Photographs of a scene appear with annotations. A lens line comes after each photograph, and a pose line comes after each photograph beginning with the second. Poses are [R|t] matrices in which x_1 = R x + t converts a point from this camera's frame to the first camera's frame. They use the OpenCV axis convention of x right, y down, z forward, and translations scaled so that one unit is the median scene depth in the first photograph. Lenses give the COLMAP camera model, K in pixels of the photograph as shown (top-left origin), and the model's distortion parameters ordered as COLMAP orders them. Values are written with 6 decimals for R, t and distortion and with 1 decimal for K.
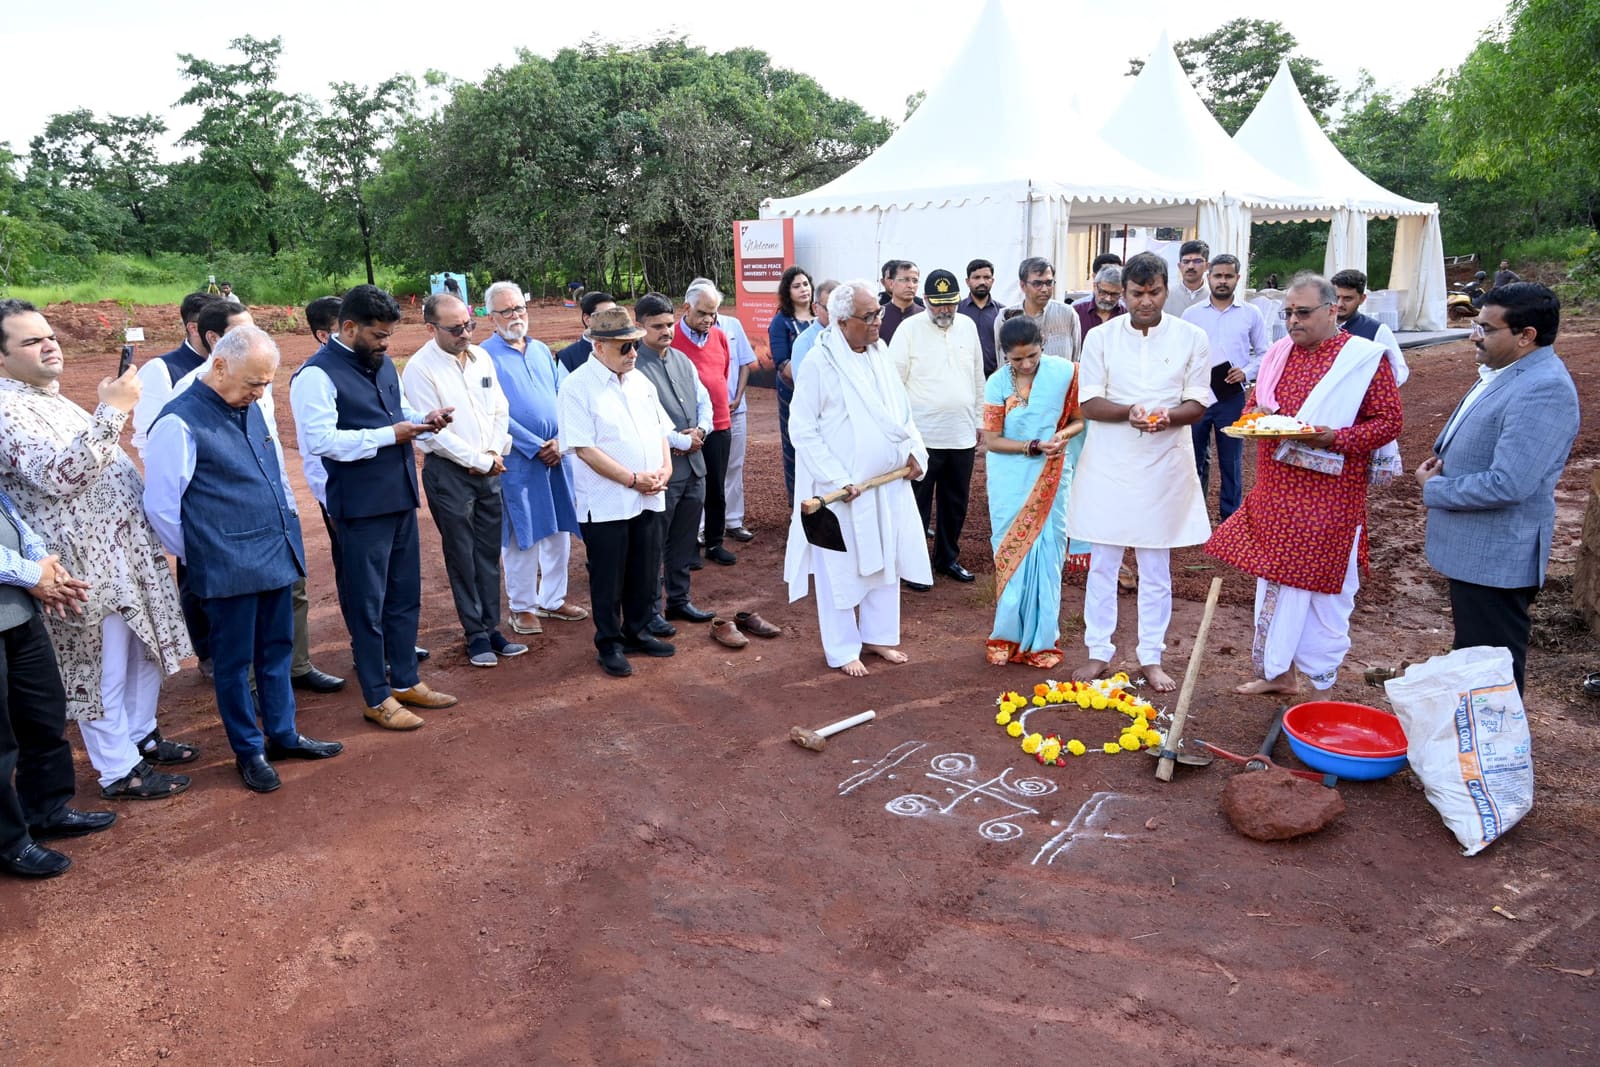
lens RADIAL K [[1091.7, 0, 800.0], [0, 1091.7, 533.5], [0, 0, 1]] dist [0.003178, 0.002823]
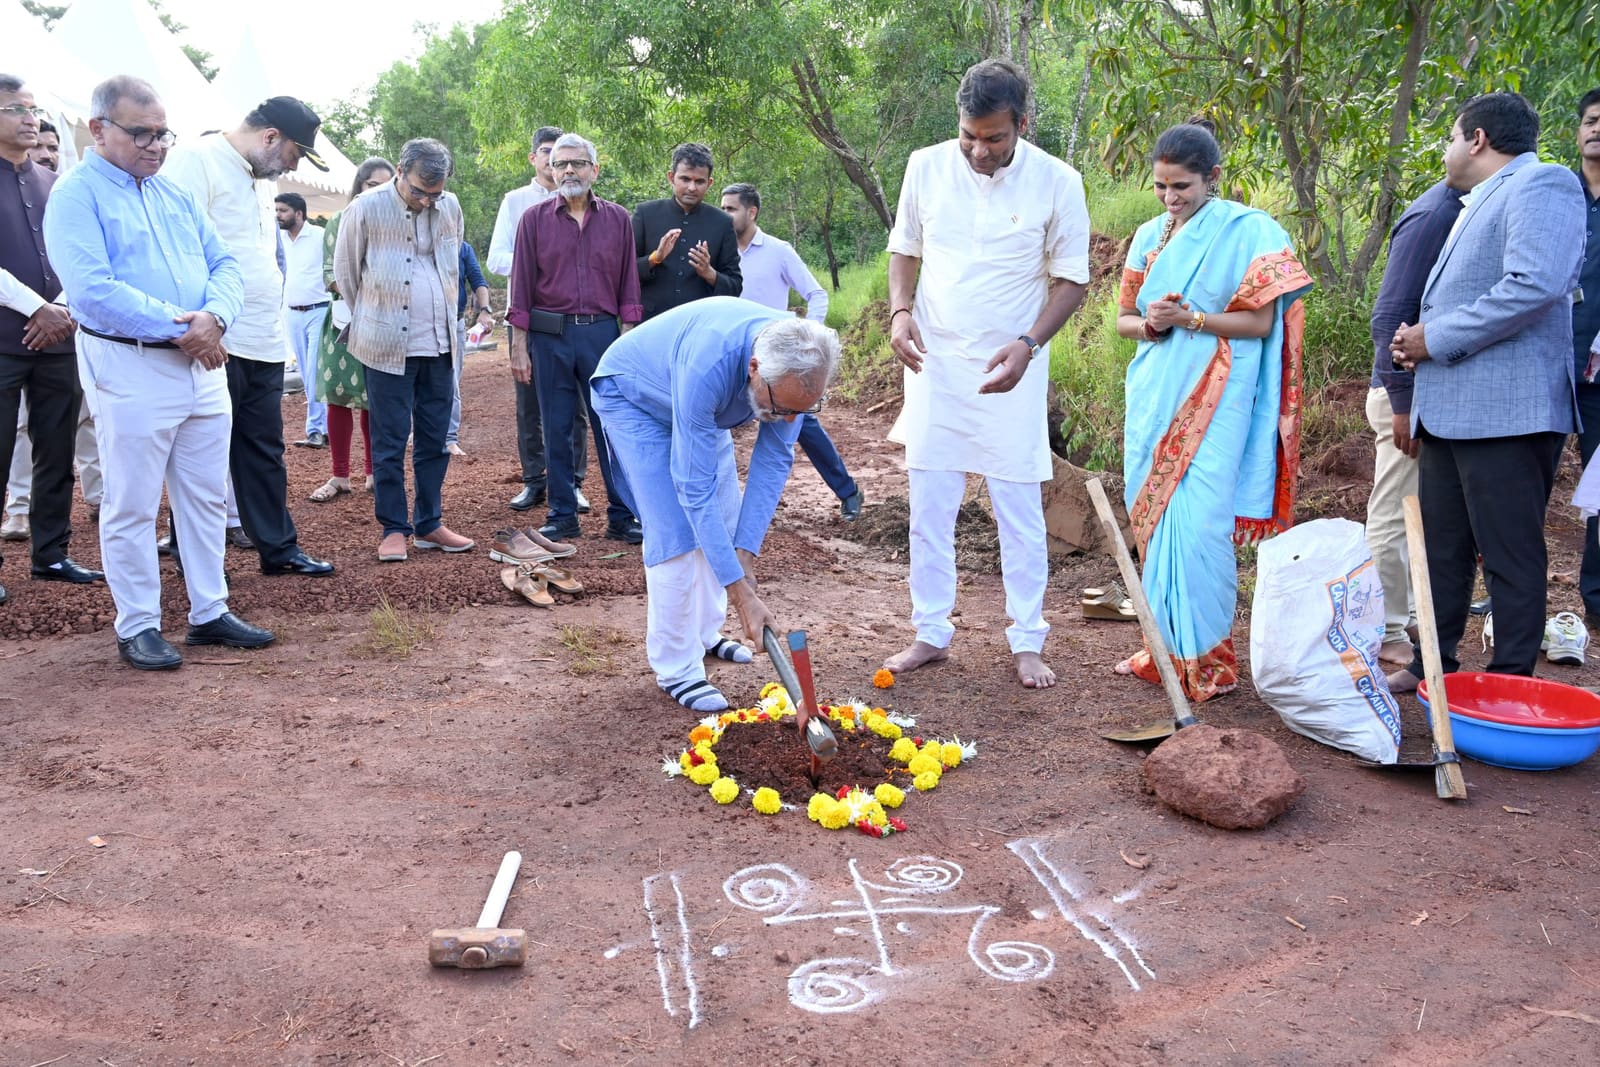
lens RADIAL K [[1255.9, 0, 795.8], [0, 1255.9, 528.8], [0, 0, 1]] dist [-0.001822, -0.001024]
pose [[0.645060, -0.105493, 0.756815, -0.283115], [0.153842, 0.988073, 0.006603, 0.041053], [-0.748485, 0.112171, 0.653596, 0.582706]]
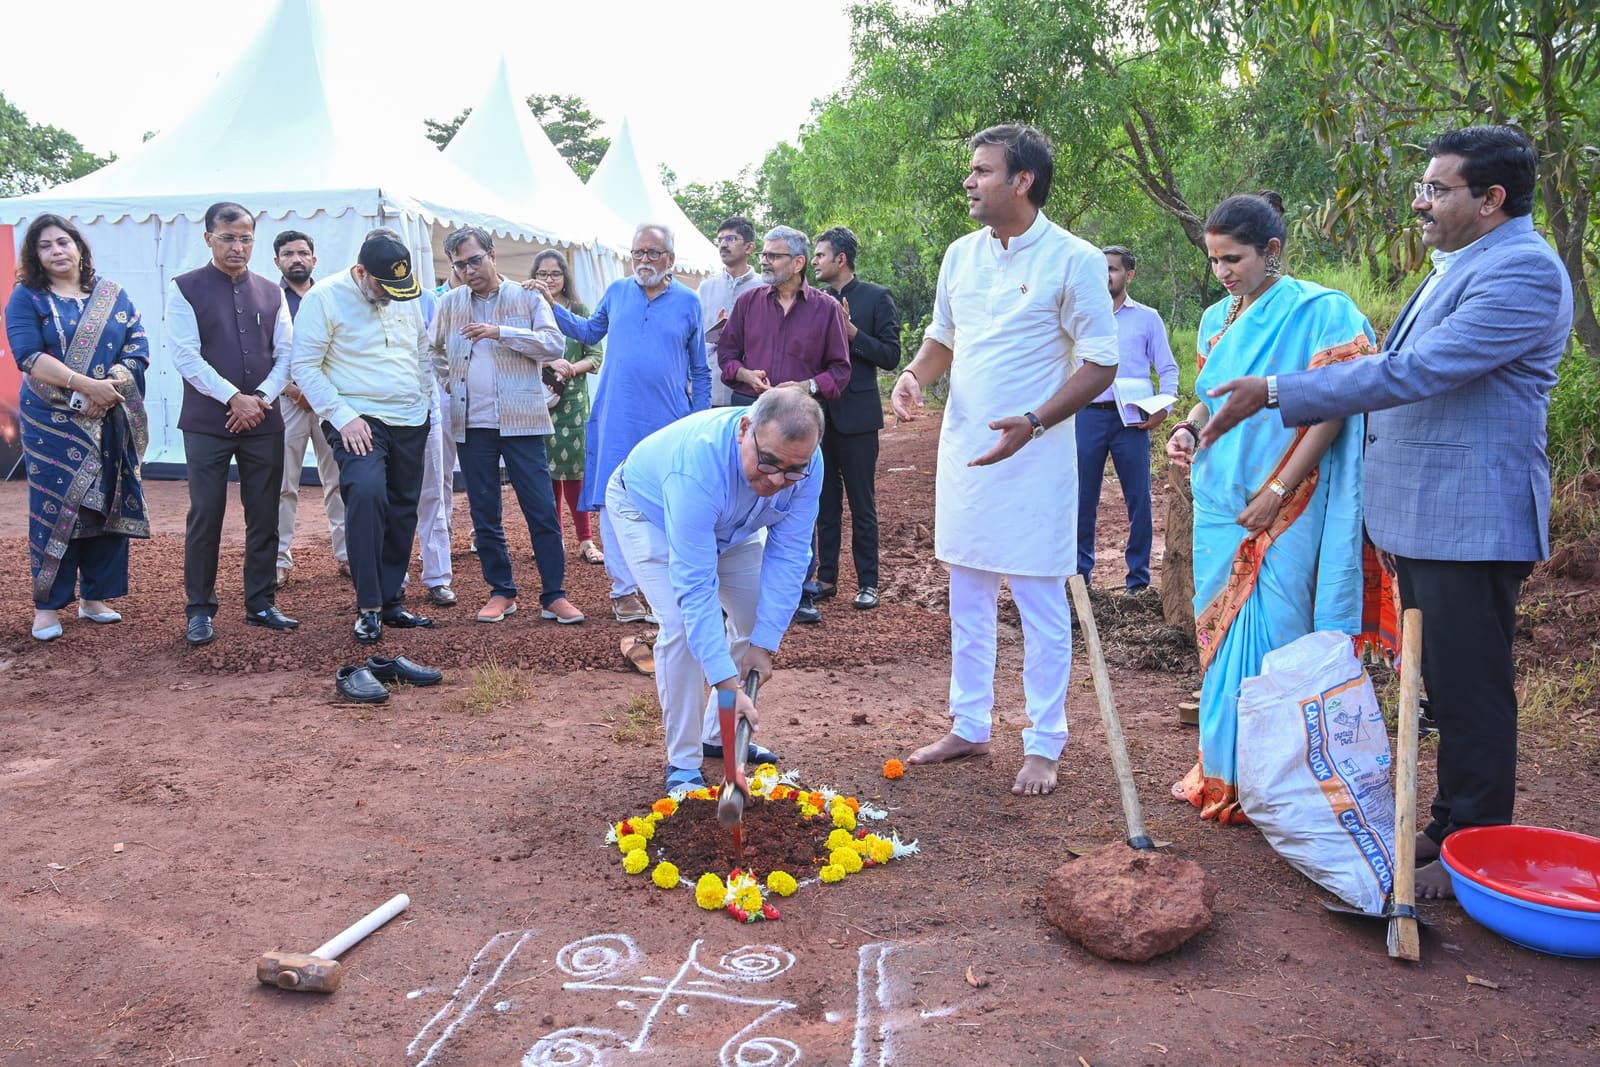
lens RADIAL K [[1289.9, 0, 796.6], [0, 1289.9, 524.1], [0, 0, 1]] dist [0.000413, -0.003480]
pose [[0.845357, -0.041207, 0.532609, -0.109305], [0.104965, 0.990397, -0.089974, 0.066235], [-0.523787, 0.131966, 0.841565, 0.379978]]
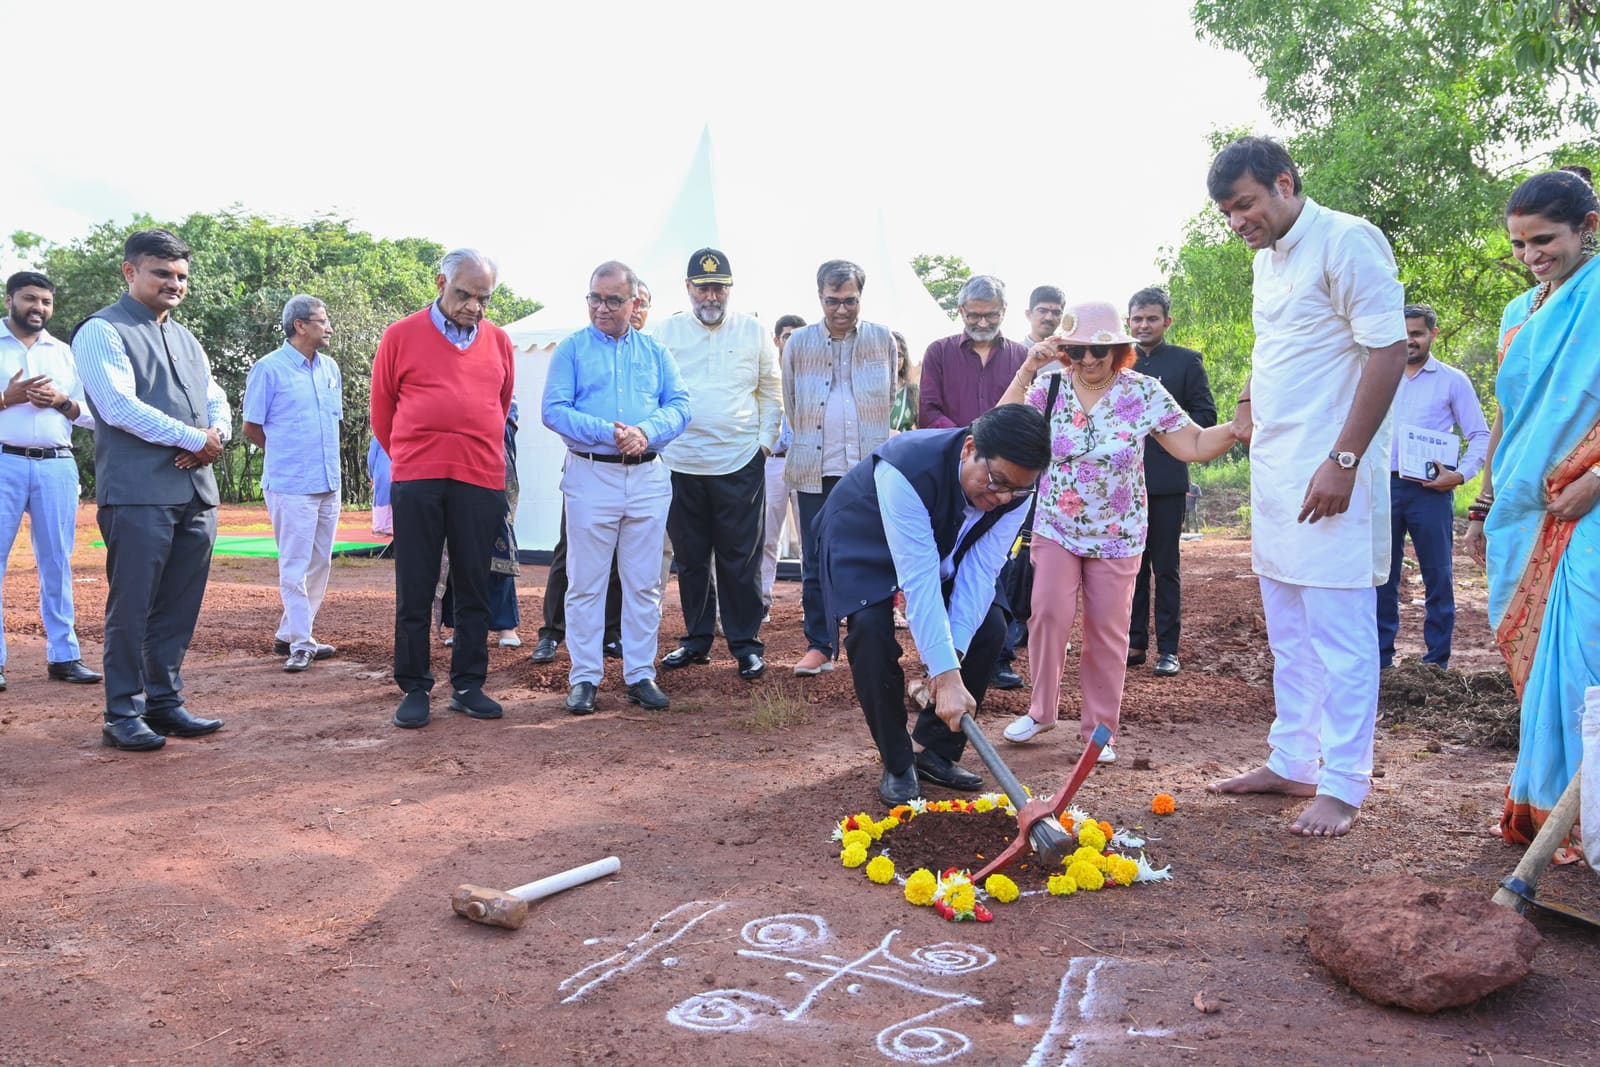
lens RADIAL K [[1200.0, 0, 800.0], [0, 1200.0, 533.5], [0, 0, 1]] dist [0.001490, -0.000432]
pose [[0.964372, 0.025840, 0.263285, -0.005131], [0.030491, 0.977729, -0.207643, 0.145921], [-0.262787, 0.208273, 0.942107, 0.432971]]
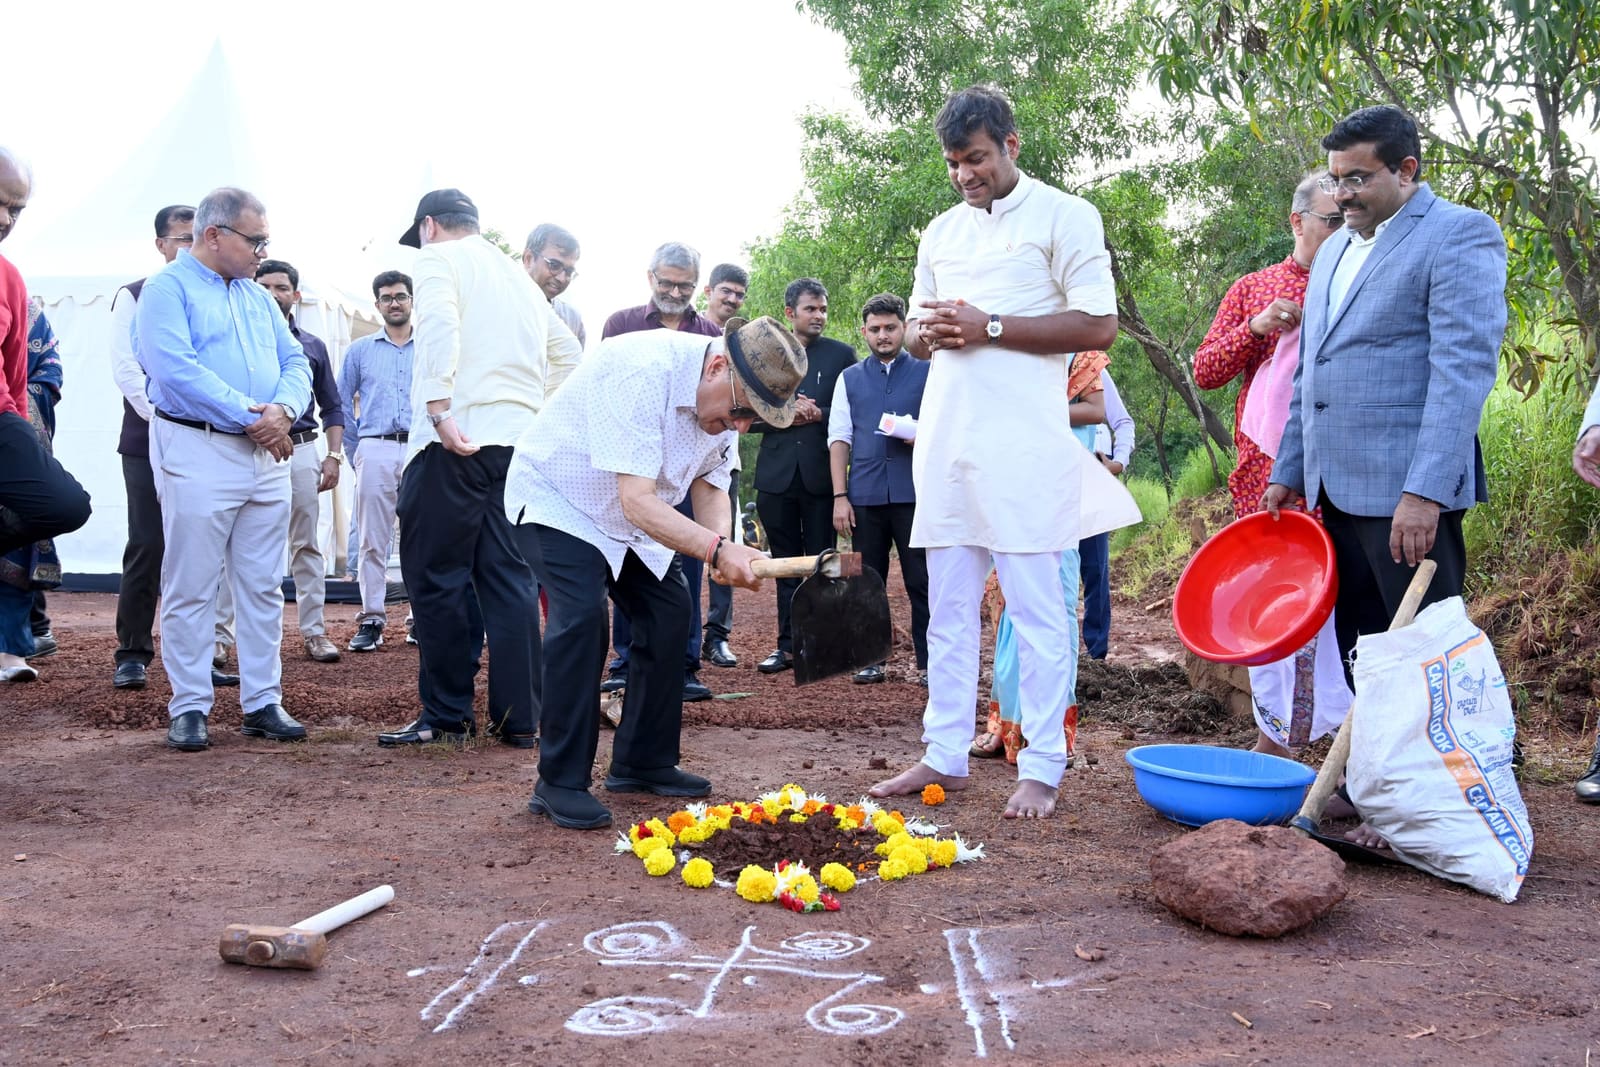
lens RADIAL K [[1401.7, 0, 823.3], [0, 1401.7, 503.1], [0, 0, 1]] dist [-0.002077, -0.005413]
pose [[0.803133, 0.045855, 0.594032, -0.149373], [0.107419, 0.969551, -0.220073, 0.171784], [-0.586036, 0.240559, 0.773753, 0.462489]]
